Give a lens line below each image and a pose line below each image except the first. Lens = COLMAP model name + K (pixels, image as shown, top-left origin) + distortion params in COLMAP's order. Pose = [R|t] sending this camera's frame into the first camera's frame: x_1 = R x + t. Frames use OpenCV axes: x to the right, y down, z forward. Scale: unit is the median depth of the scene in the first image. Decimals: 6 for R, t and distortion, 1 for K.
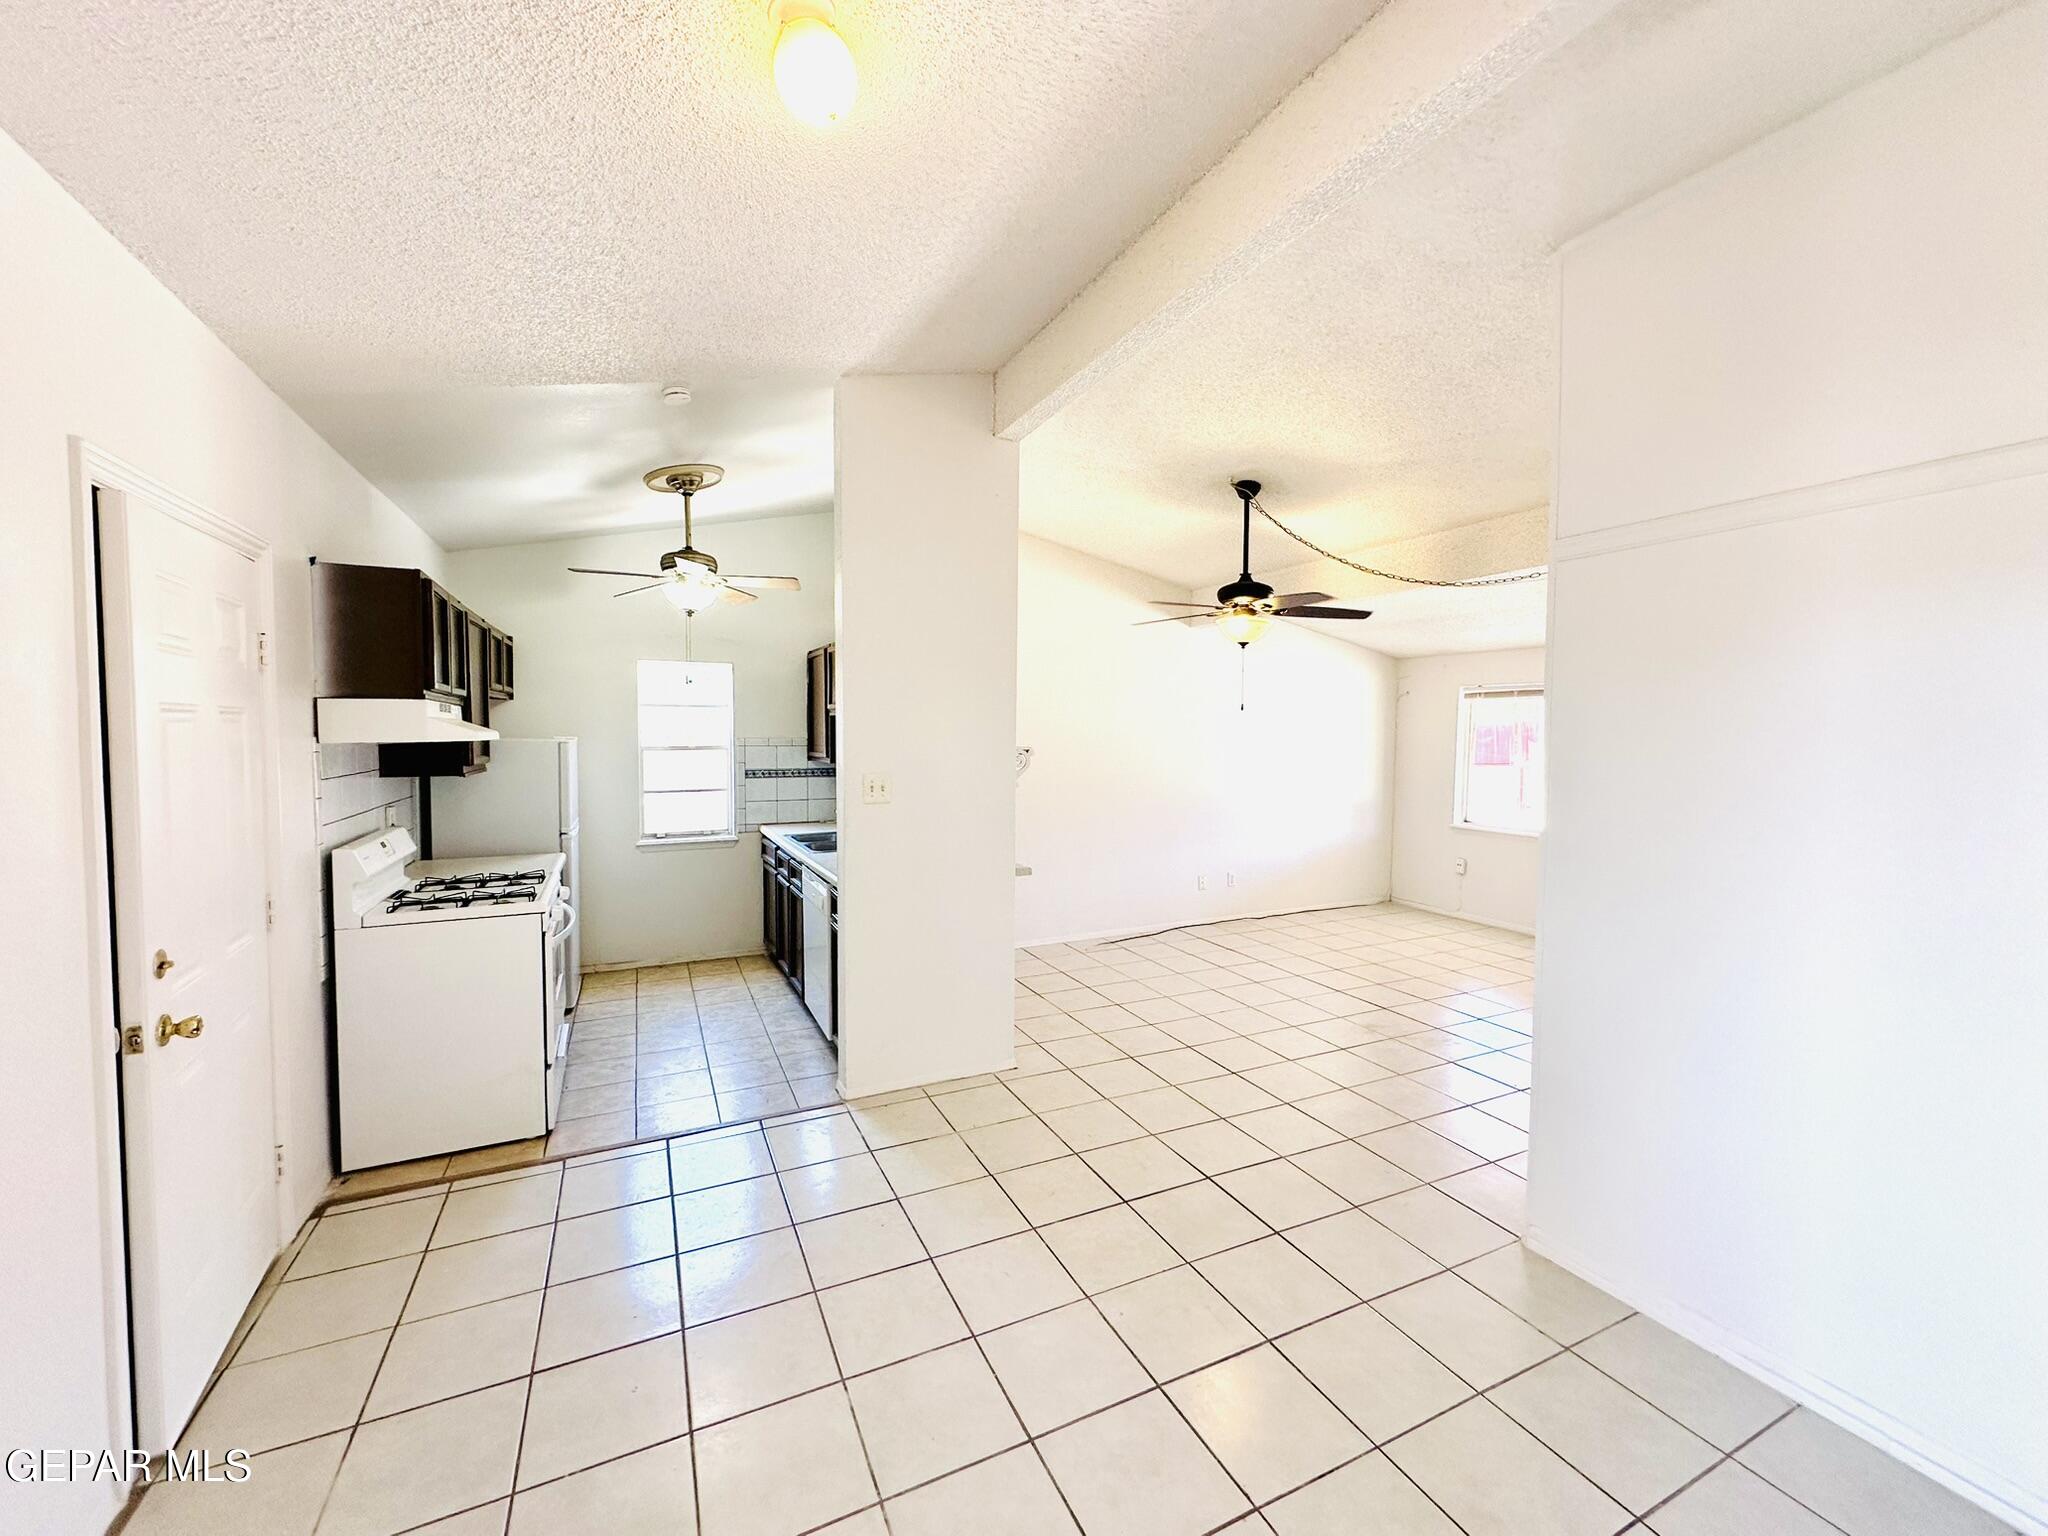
lens RADIAL K [[821.3, 0, 1021.1], [0, 821.3, 763.9], [0, 0, 1]] dist [-0.000481, -0.000102]
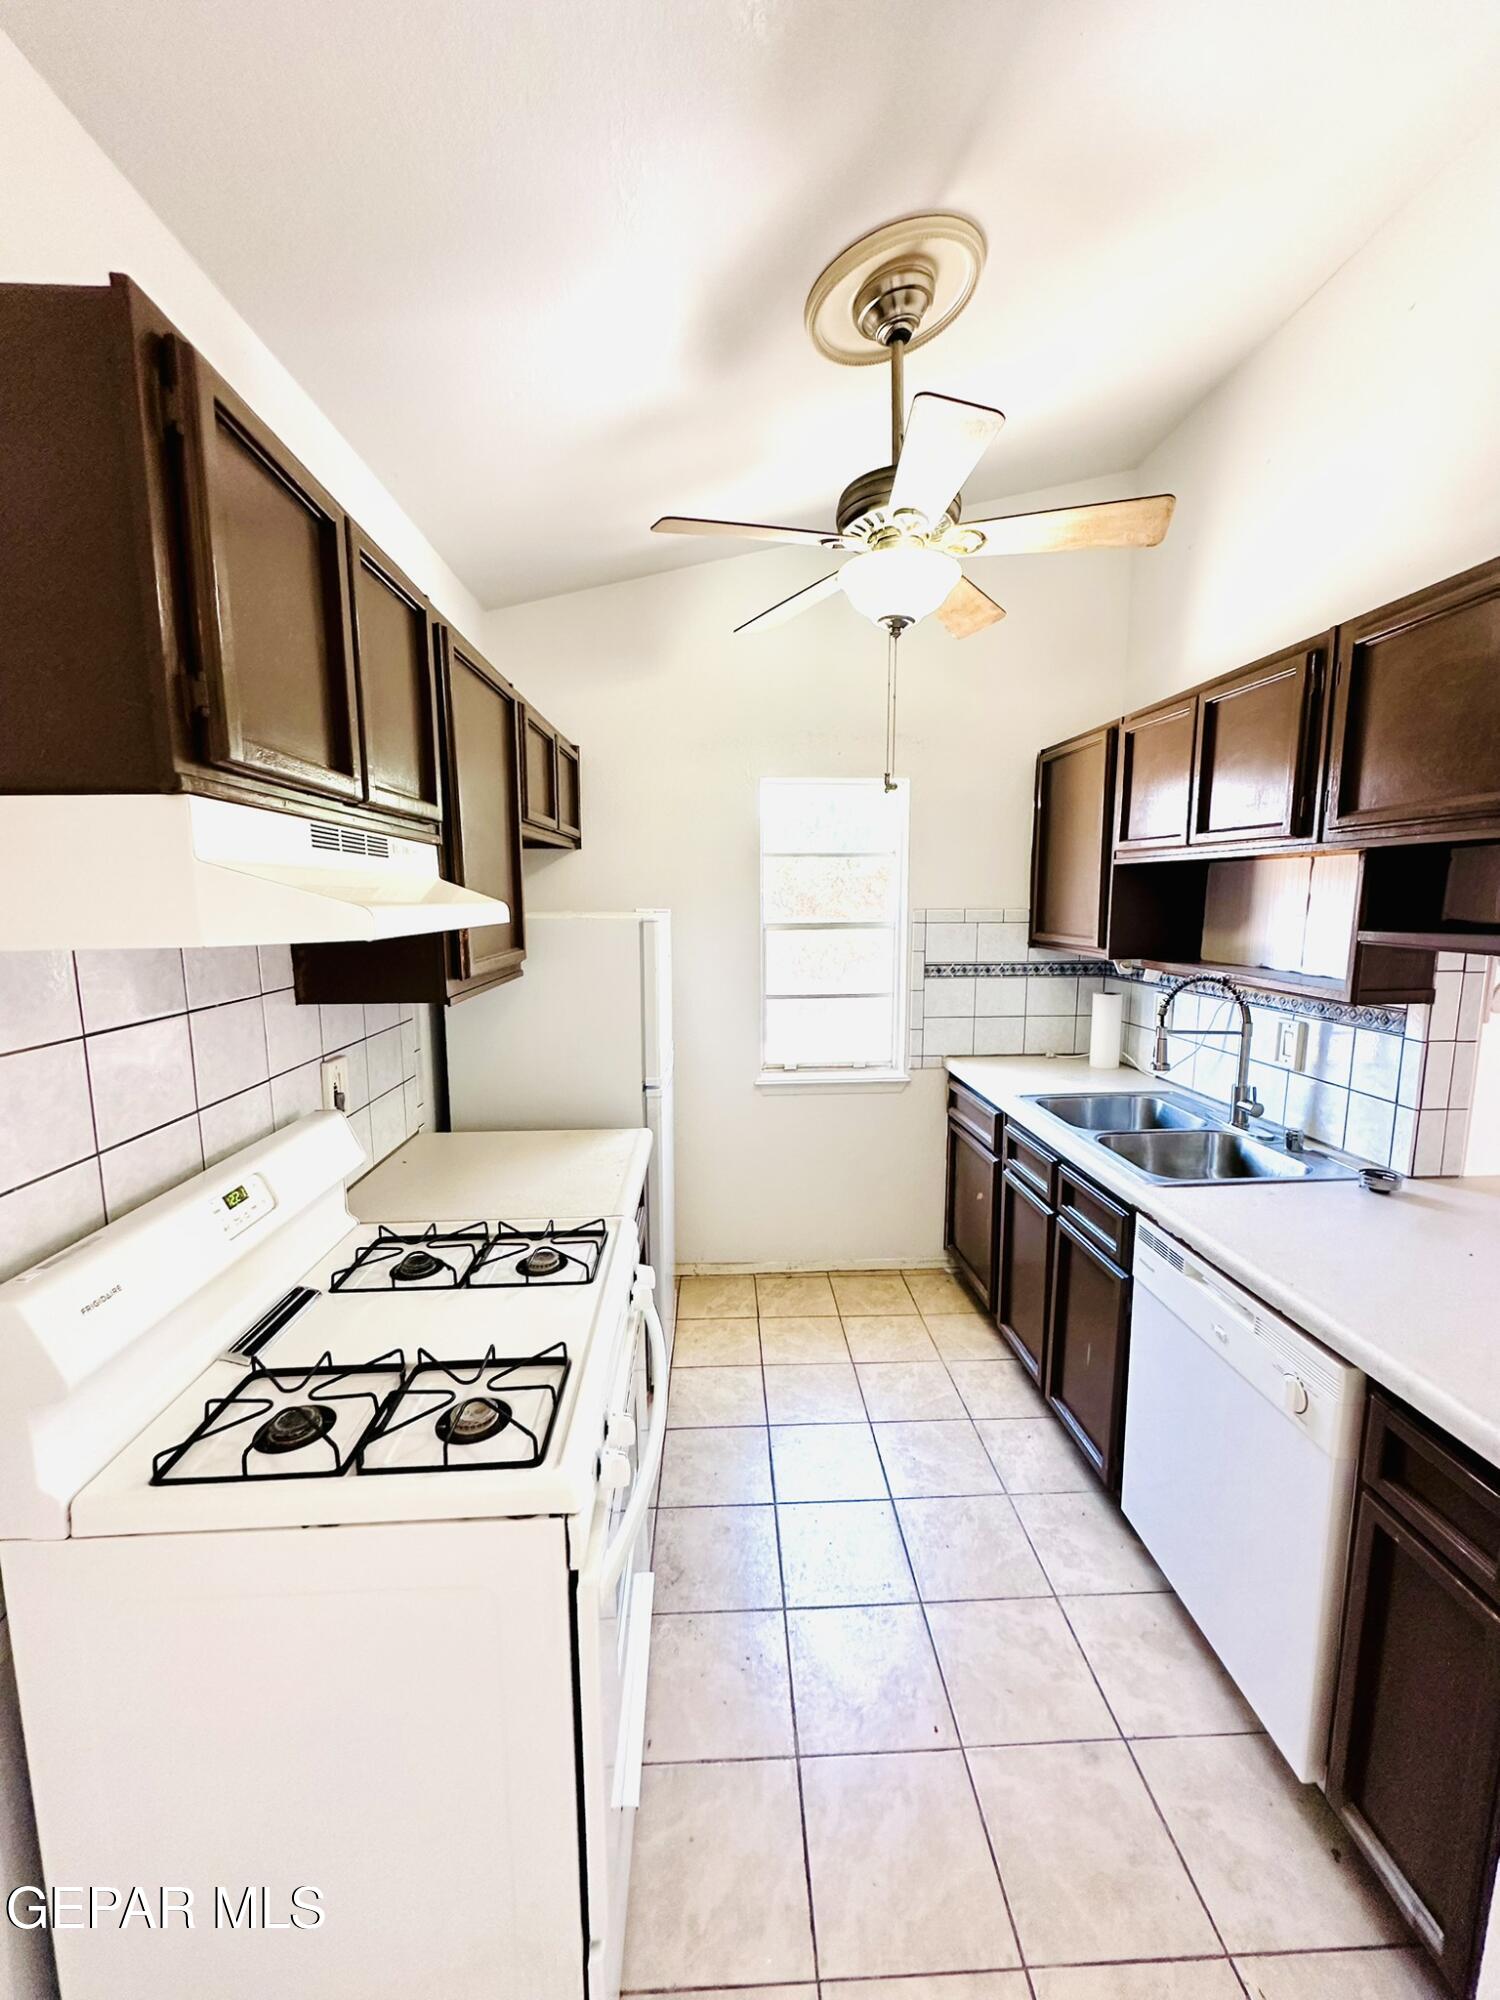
lens RADIAL K [[802.1, 0, 750.1], [0, 802.1, 1003.0], [0, 0, 1]] dist [-0.000481, -0.000102]
pose [[0.921887, 0.044737, -0.384869, -0.259202], [-0.007960, 0.995289, 0.096625, -0.021335], [0.387378, -0.086014, 0.917900, 0.480074]]
